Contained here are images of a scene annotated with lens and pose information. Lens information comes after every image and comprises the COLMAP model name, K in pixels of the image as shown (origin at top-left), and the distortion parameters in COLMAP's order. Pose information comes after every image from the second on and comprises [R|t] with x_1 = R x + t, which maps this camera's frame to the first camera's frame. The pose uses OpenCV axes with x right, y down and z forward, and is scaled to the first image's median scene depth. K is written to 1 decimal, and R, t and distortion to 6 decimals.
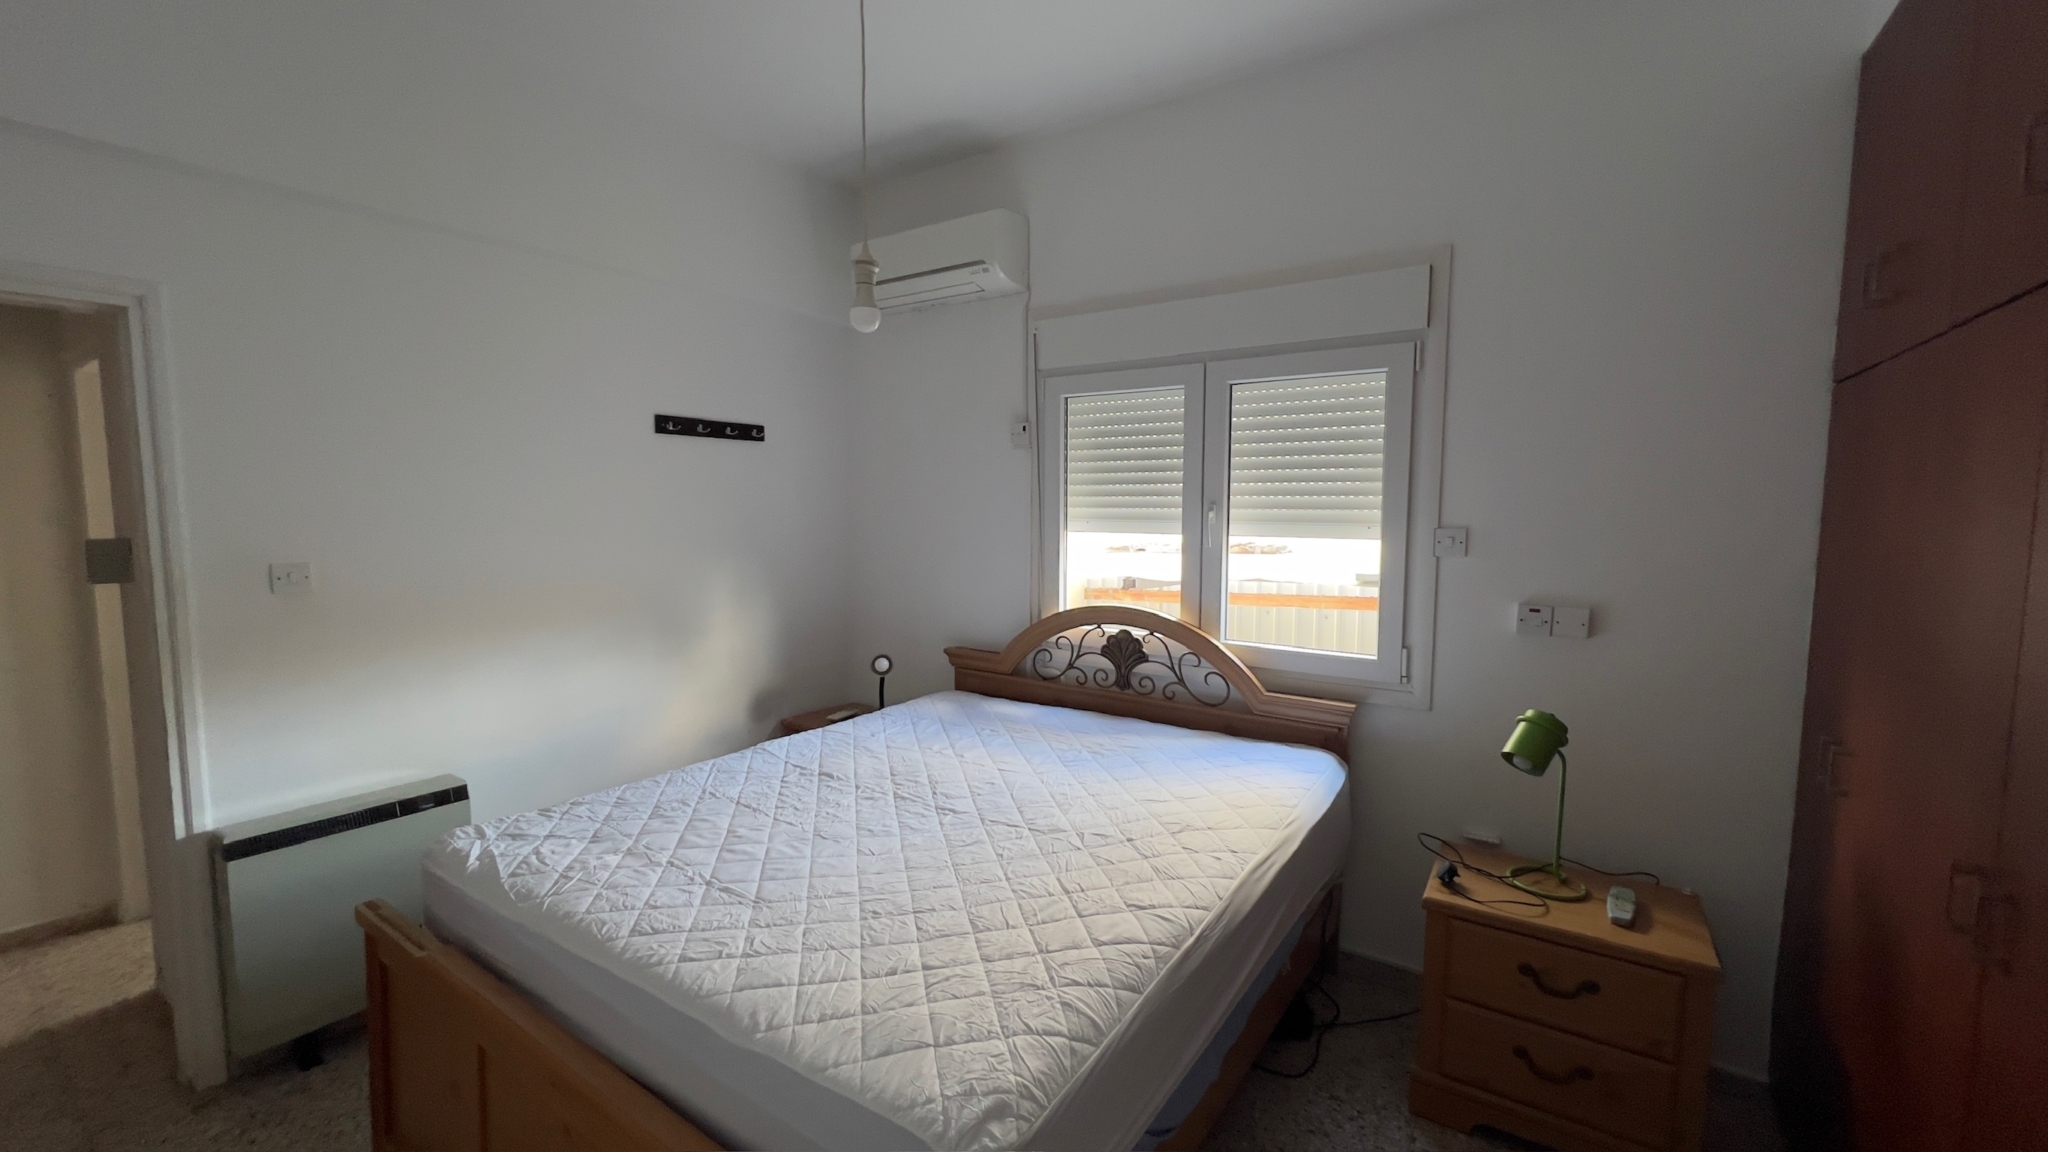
lens RADIAL K [[821.0, 0, 1020.2], [0, 821.0, 572.4], [0, 0, 1]] dist [-0.000477, -0.000004]
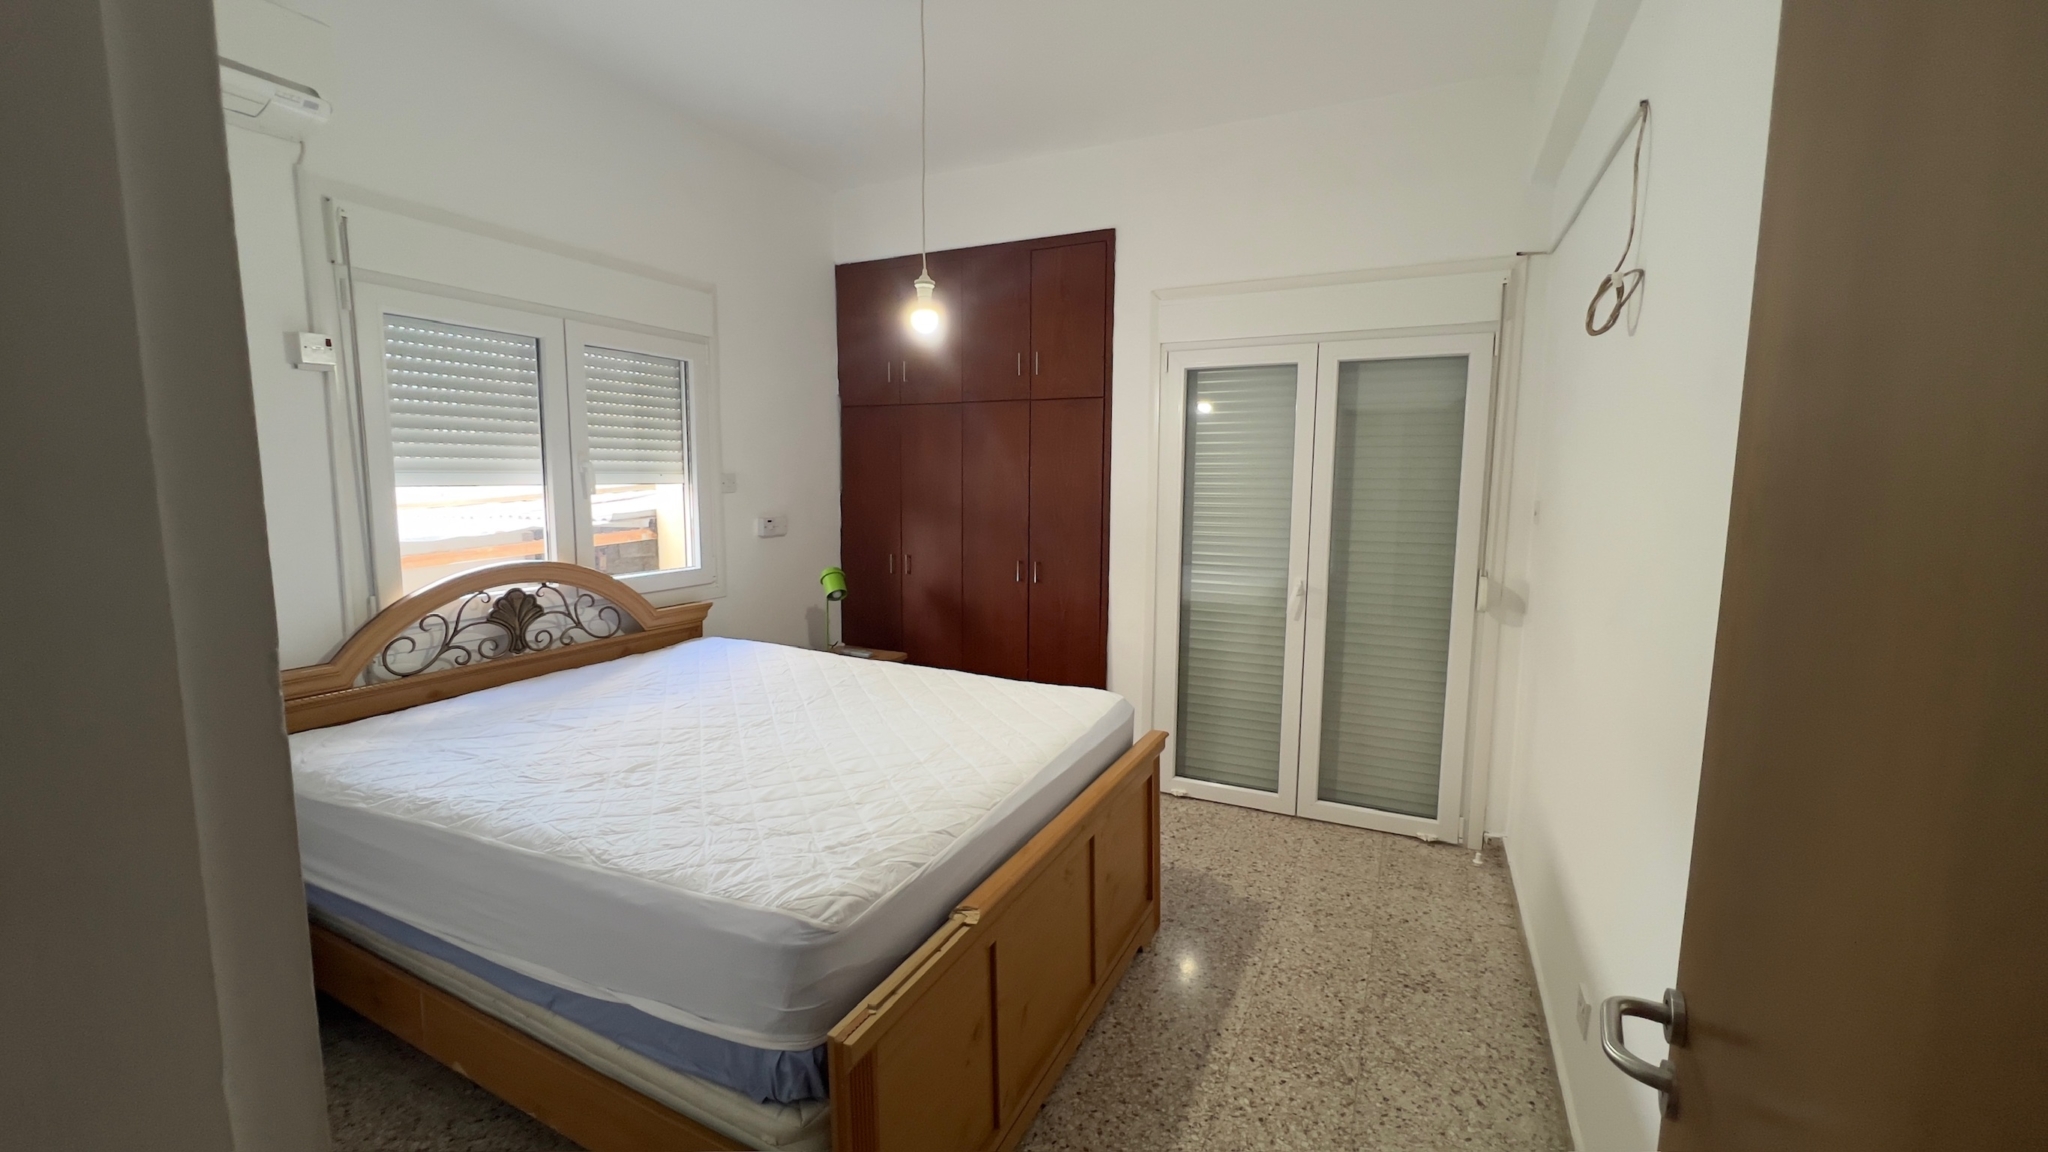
lens RADIAL K [[821.0, 0, 1020.2], [0, 821.0, 572.4], [0, 0, 1]] dist [-0.000477, -0.000004]
pose [[-0.159572, -0.120781, 0.979770, -0.879565], [0.081343, 0.987503, 0.134983, -0.026978], [-0.983829, 0.101237, -0.147753, 0.573017]]
